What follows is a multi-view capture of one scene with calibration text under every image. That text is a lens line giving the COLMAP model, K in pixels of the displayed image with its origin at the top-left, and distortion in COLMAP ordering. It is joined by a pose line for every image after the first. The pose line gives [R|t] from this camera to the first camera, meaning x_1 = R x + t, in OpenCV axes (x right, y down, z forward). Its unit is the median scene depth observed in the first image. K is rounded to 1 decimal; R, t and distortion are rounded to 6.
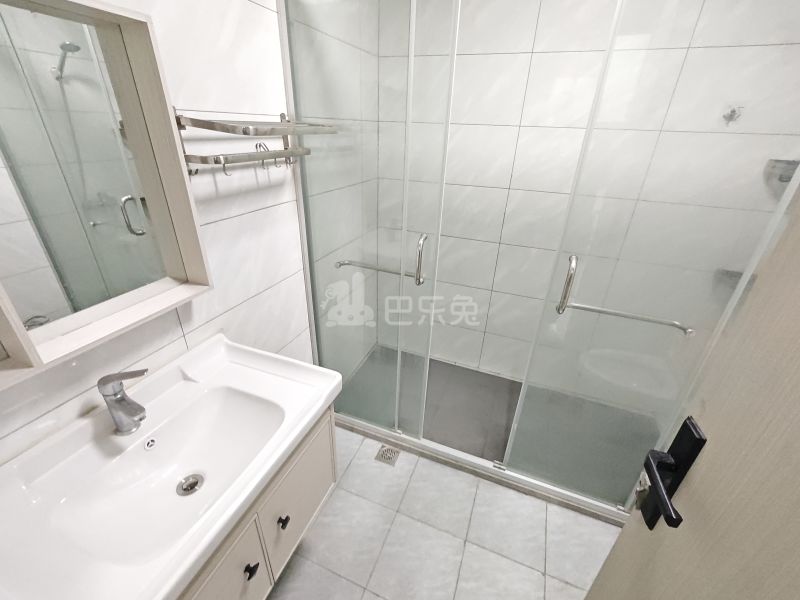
lens RADIAL K [[343.6, 0, 400.0], [0, 343.6, 297.4], [0, 0, 1]] dist [0.001906, 0.000336]
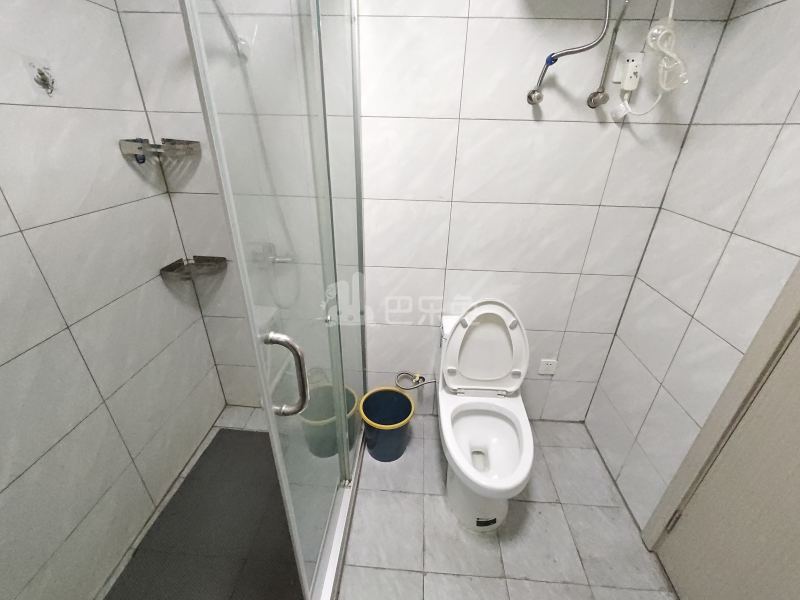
lens RADIAL K [[343.6, 0, 400.0], [0, 343.6, 297.4], [0, 0, 1]] dist [0.001906, 0.000336]
pose [[-0.307415, -0.464887, 0.830287, -0.009688], [0.397808, 0.729849, 0.555940, -0.314889], [-0.864433, 0.501199, -0.039430, 0.636527]]
